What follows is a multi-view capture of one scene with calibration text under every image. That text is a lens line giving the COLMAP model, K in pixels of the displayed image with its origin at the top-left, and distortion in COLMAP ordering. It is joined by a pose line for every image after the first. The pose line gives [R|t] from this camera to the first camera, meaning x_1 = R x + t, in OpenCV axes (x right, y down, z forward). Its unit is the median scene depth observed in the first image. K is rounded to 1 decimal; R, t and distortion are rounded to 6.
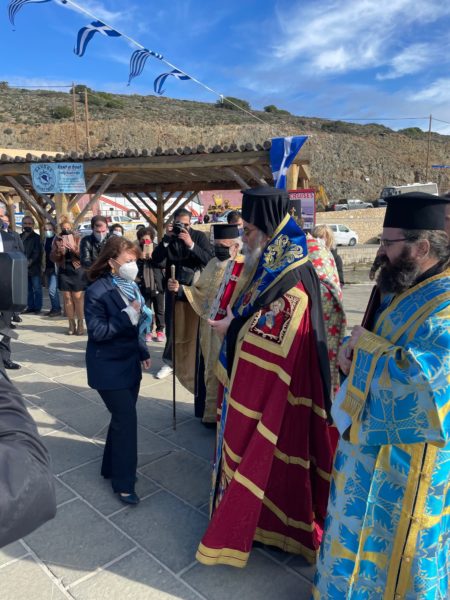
lens RADIAL K [[458.6, 0, 225.0], [0, 458.6, 300.0], [0, 0, 1]] dist [0.005454, 0.001255]
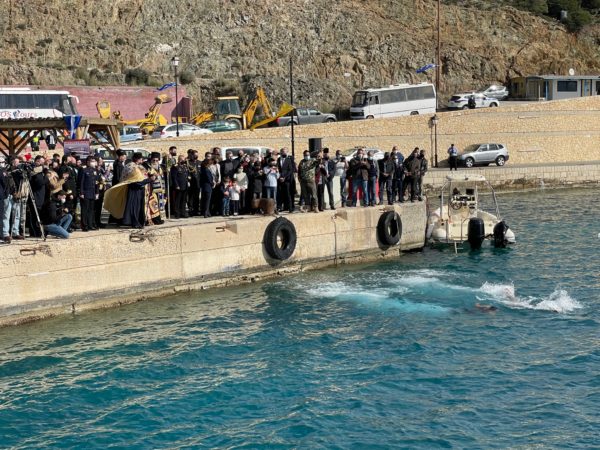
lens RADIAL K [[1045.8, 0, 300.0], [0, 1045.8, 225.0], [0, 0, 1]] dist [0.131150, 0.140740]
pose [[0.992646, -0.017184, 0.119824, 0.074067], [0.026805, 0.996502, -0.079147, 0.070746], [-0.118045, 0.081777, 0.989635, -0.493136]]
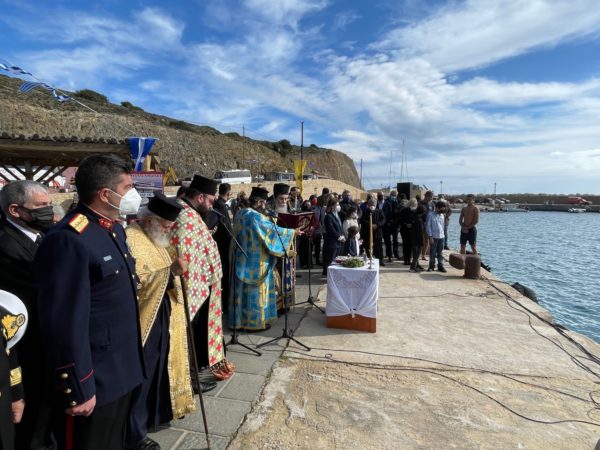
lens RADIAL K [[339.6, 0, 300.0], [0, 339.6, 225.0], [0, 0, 1]] dist [0.000370, -0.000052]
pose [[0.846628, -0.025236, 0.531587, -0.003798], [0.066911, 0.995996, -0.059283, 0.005047], [-0.527963, 0.085760, 0.844927, -0.028161]]
